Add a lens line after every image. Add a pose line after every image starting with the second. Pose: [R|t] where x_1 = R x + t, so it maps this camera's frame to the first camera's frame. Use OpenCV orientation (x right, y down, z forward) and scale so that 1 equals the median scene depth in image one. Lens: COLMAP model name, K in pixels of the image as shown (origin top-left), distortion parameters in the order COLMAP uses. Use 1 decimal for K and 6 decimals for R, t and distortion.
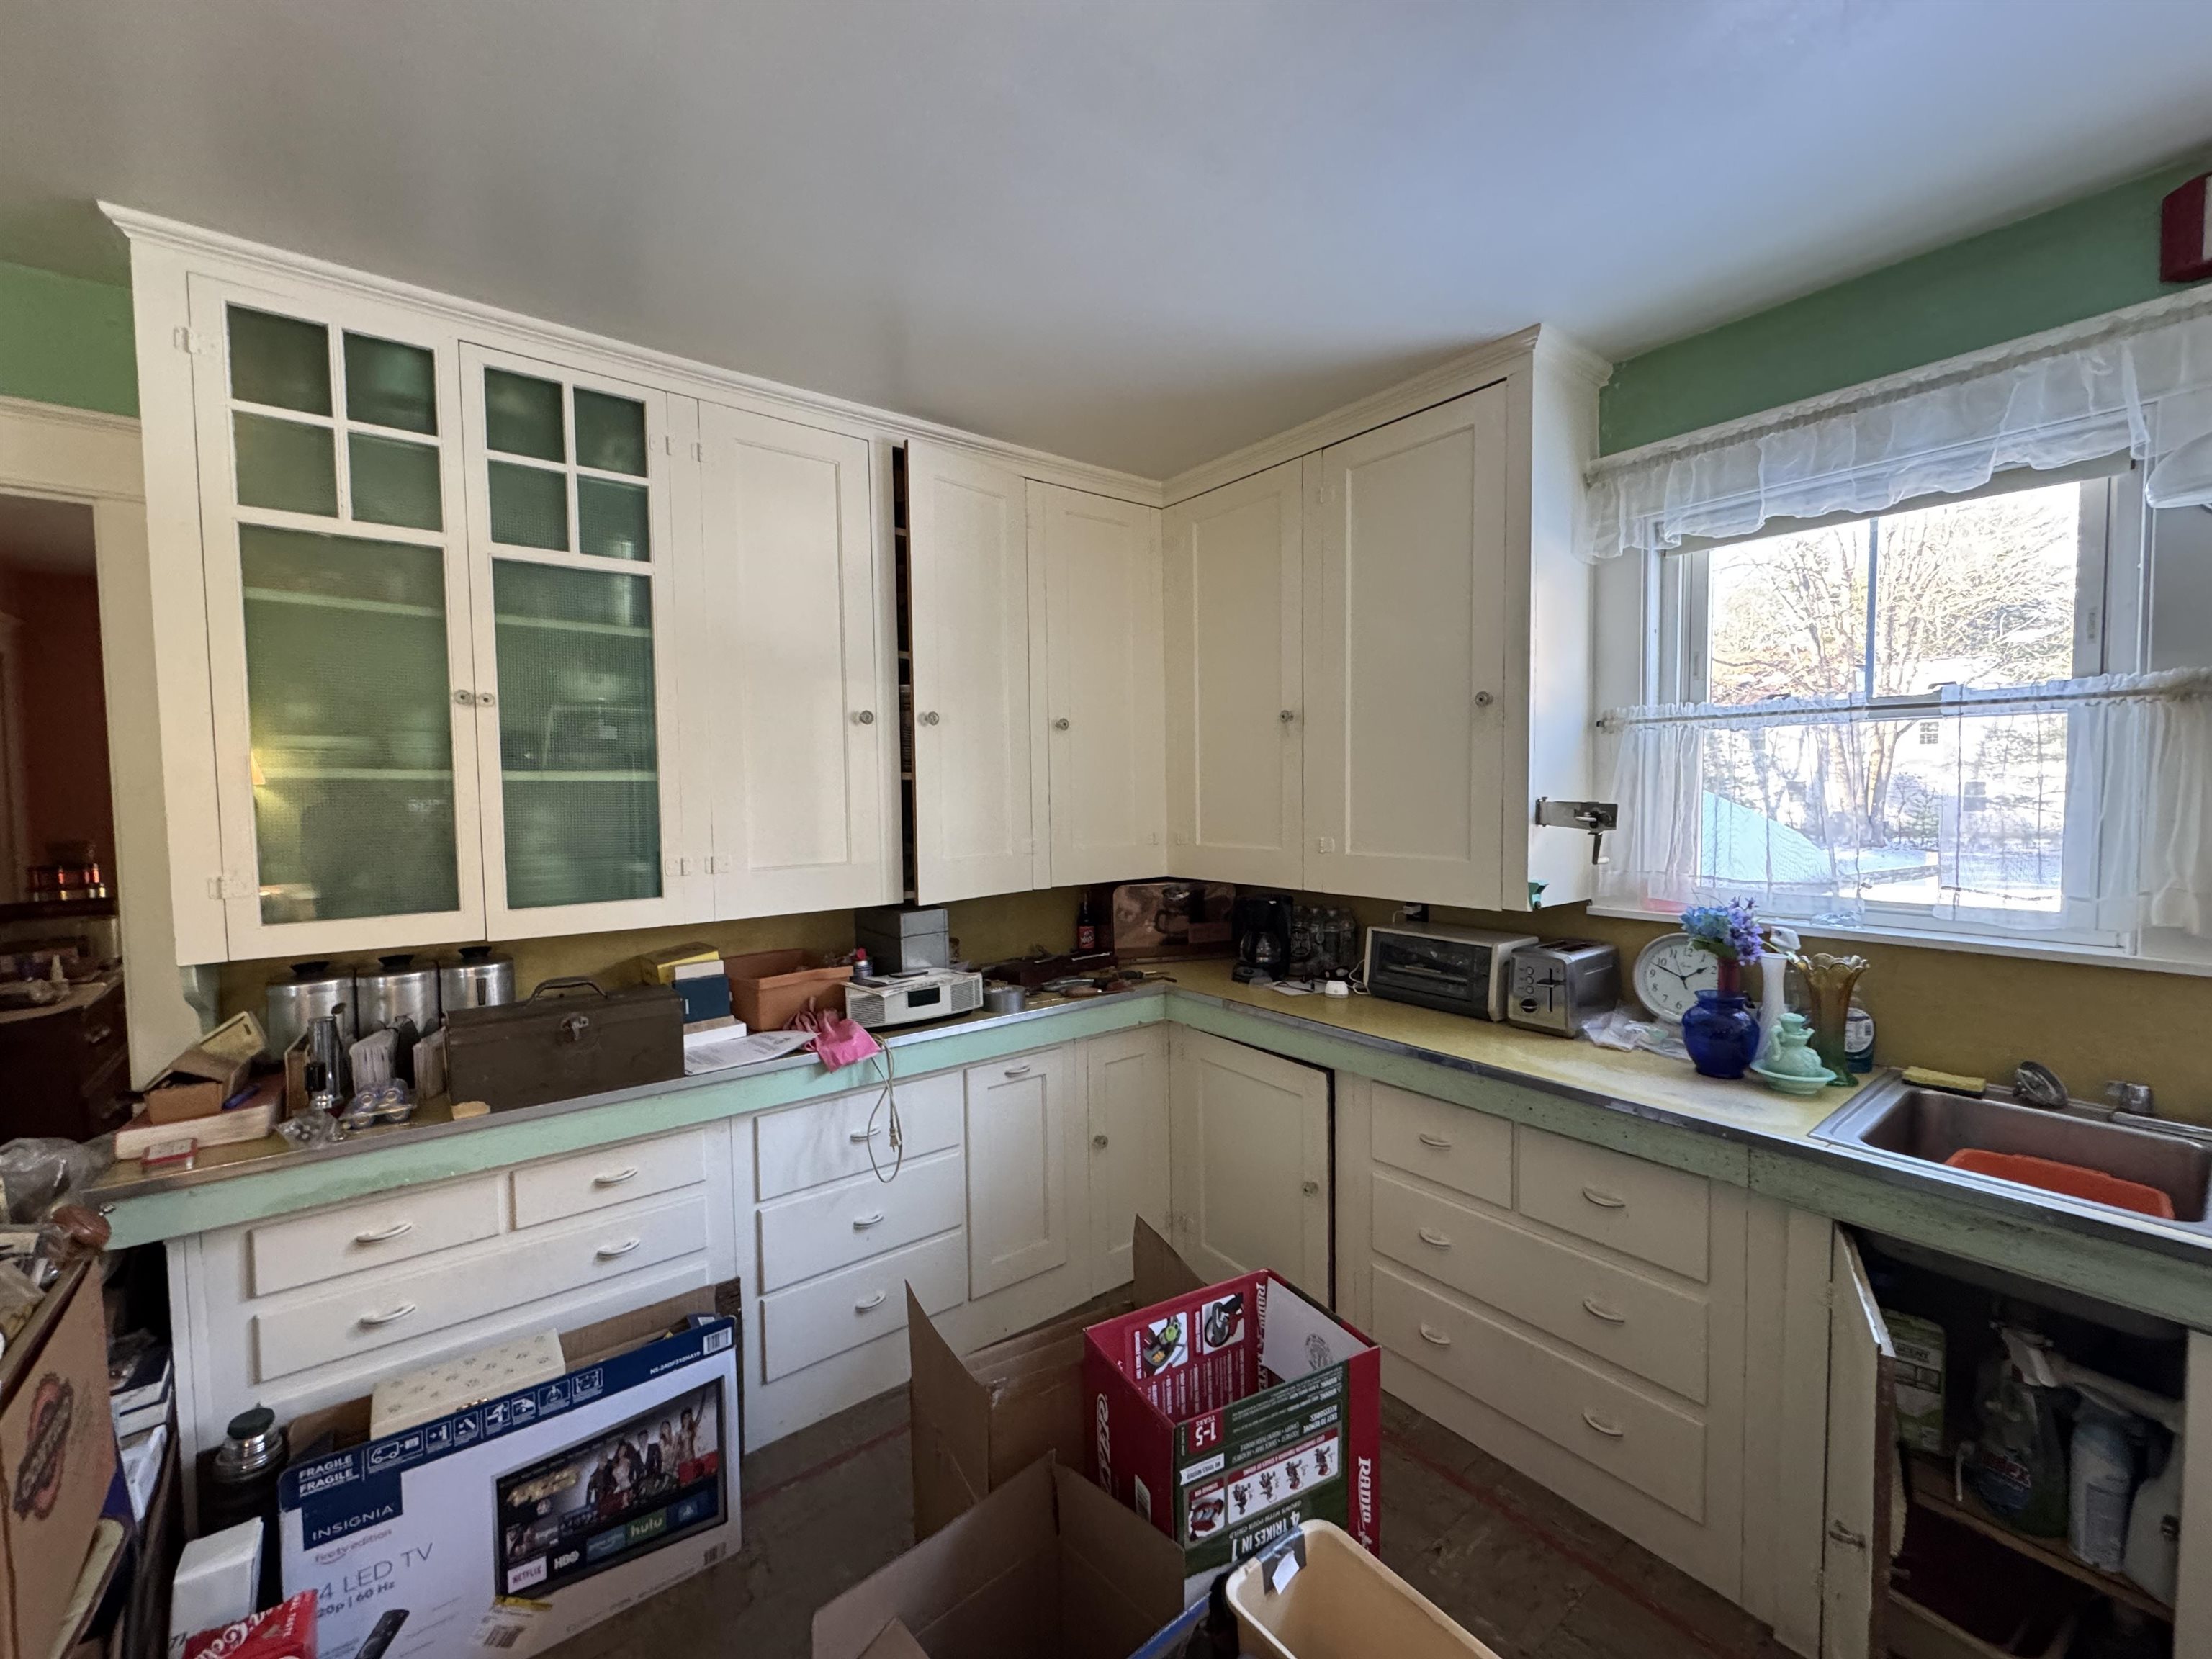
lens RADIAL K [[886.5, 0, 1101.0], [0, 886.5, 834.1], [0, 0, 1]] dist [-0.005001, -0.000090]
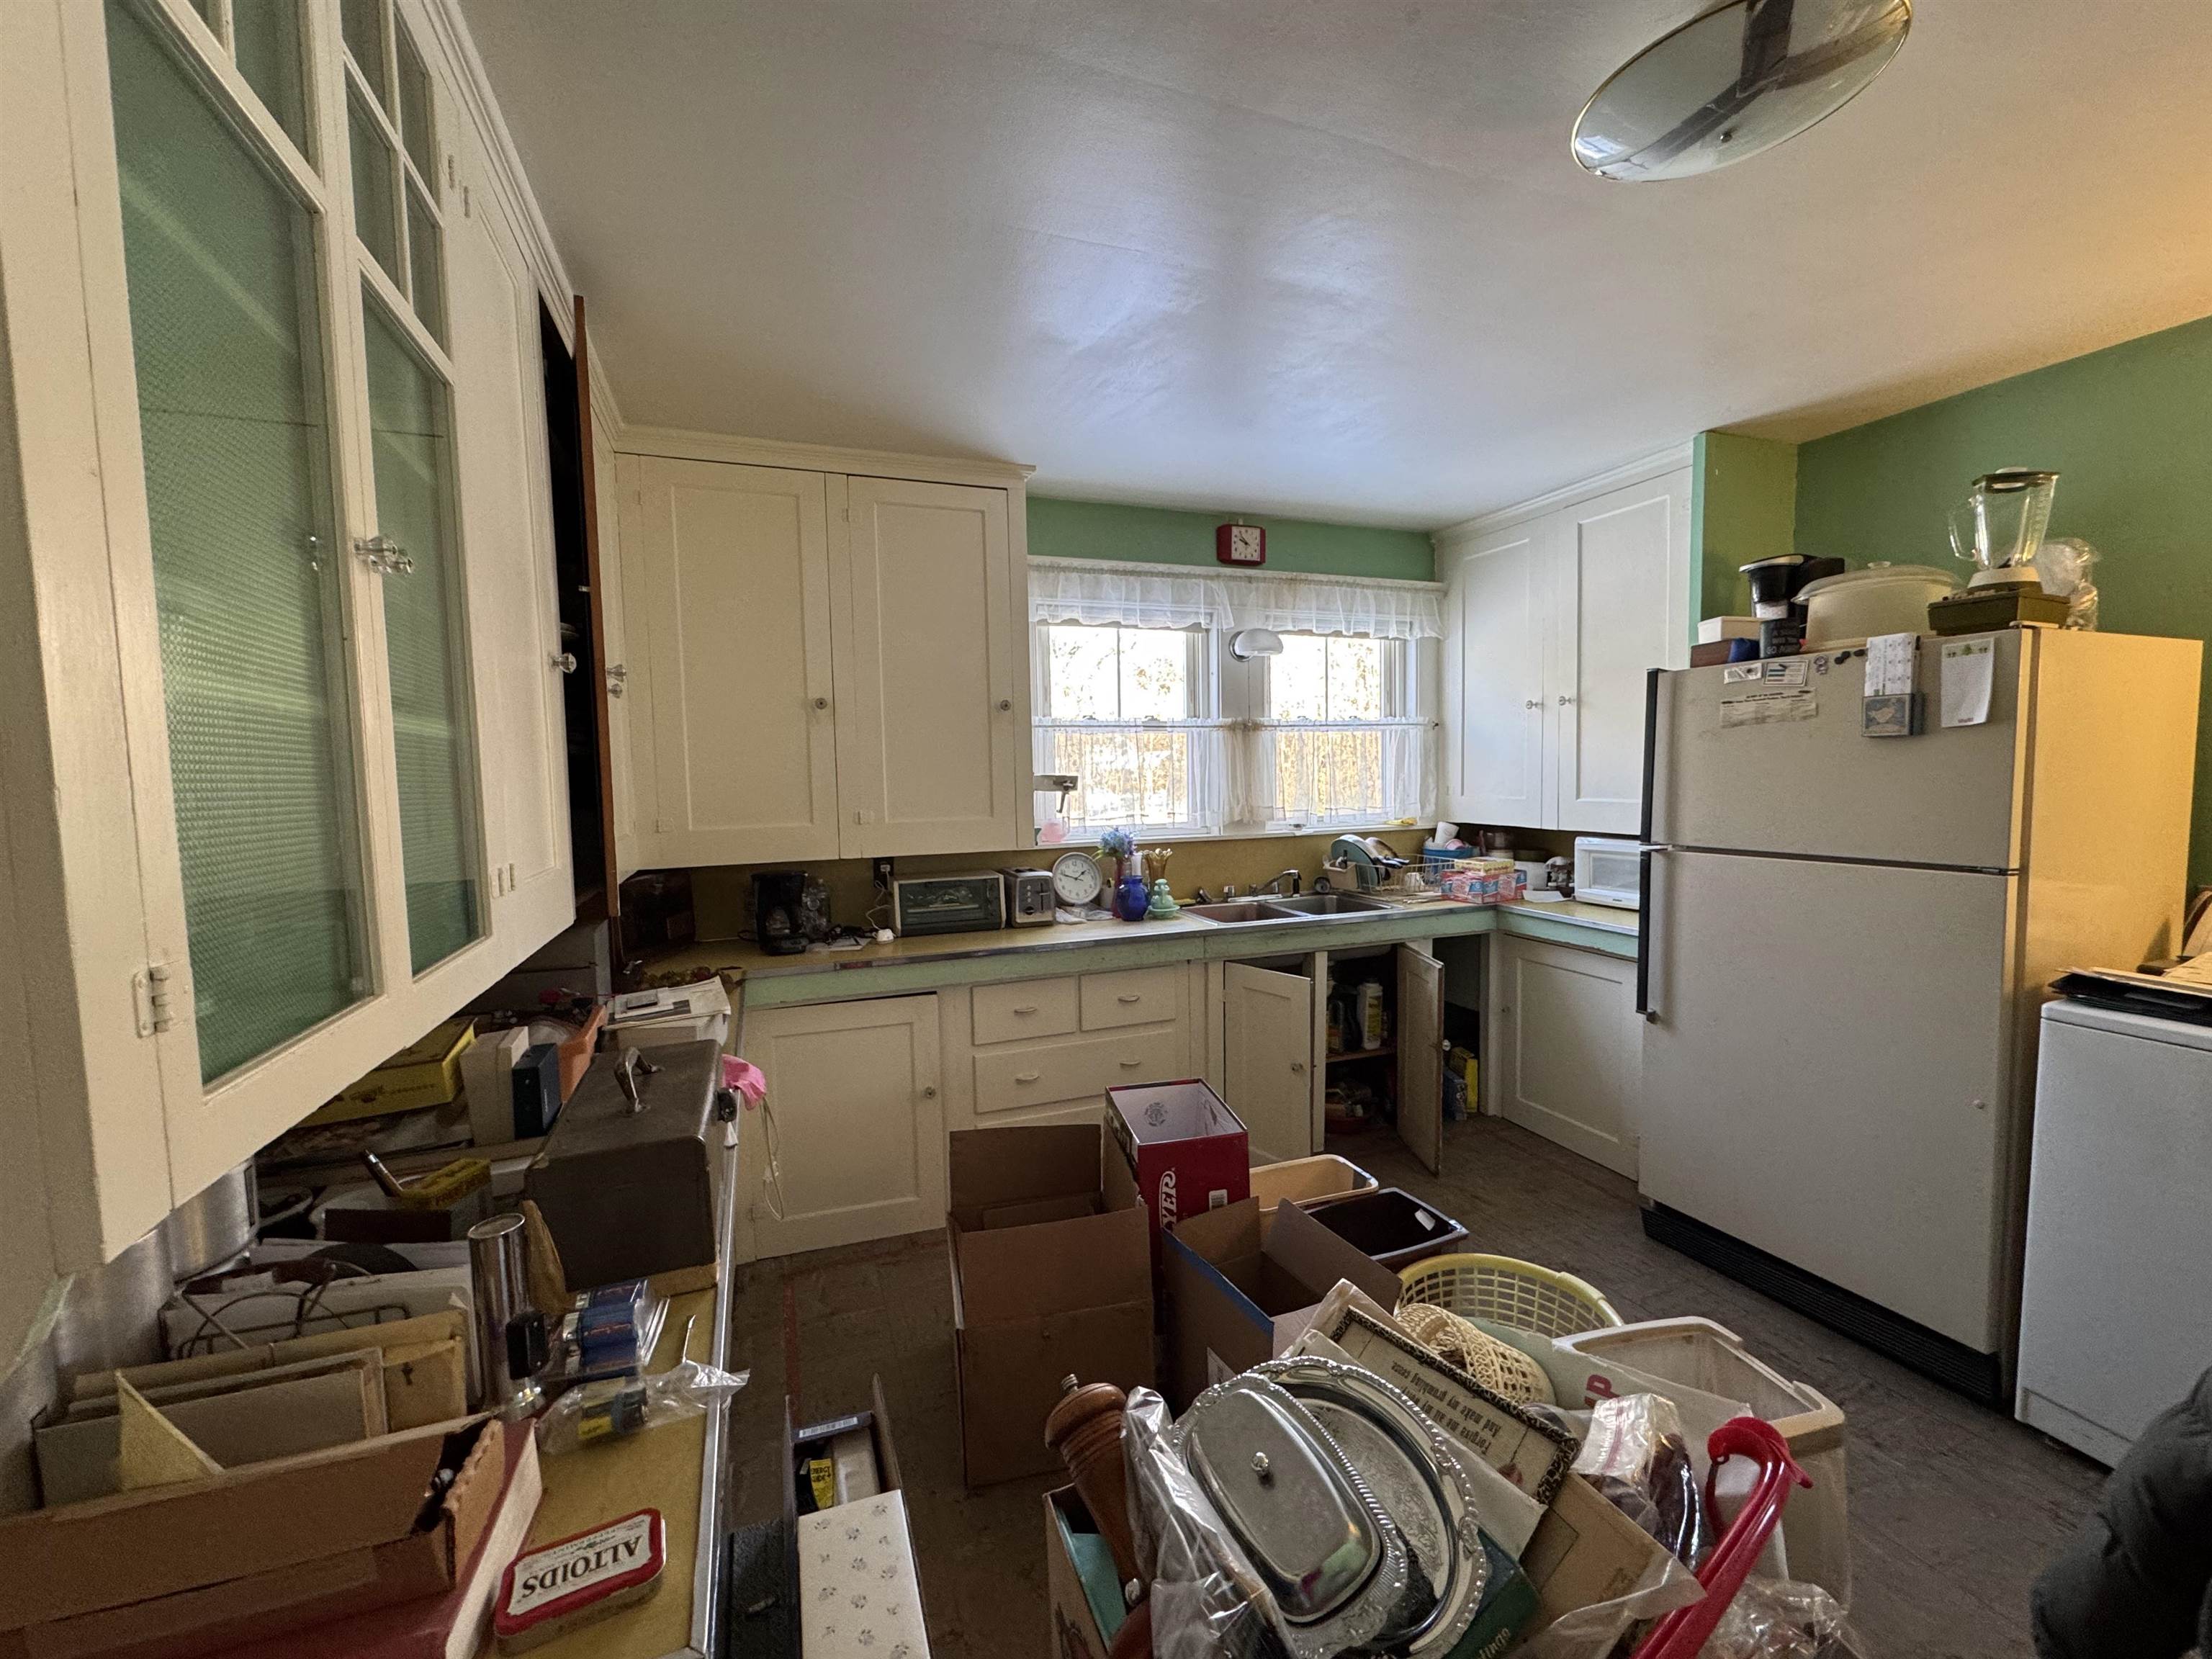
lens RADIAL K [[886.5, 0, 1101.0], [0, 886.5, 834.1], [0, 0, 1]] dist [-0.005001, -0.000090]
pose [[0.299829, -0.063324, 0.951889, -0.967778], [0.062864, 0.996937, 0.046519, 0.001055], [-0.951919, 0.045892, 0.302892, 0.442722]]
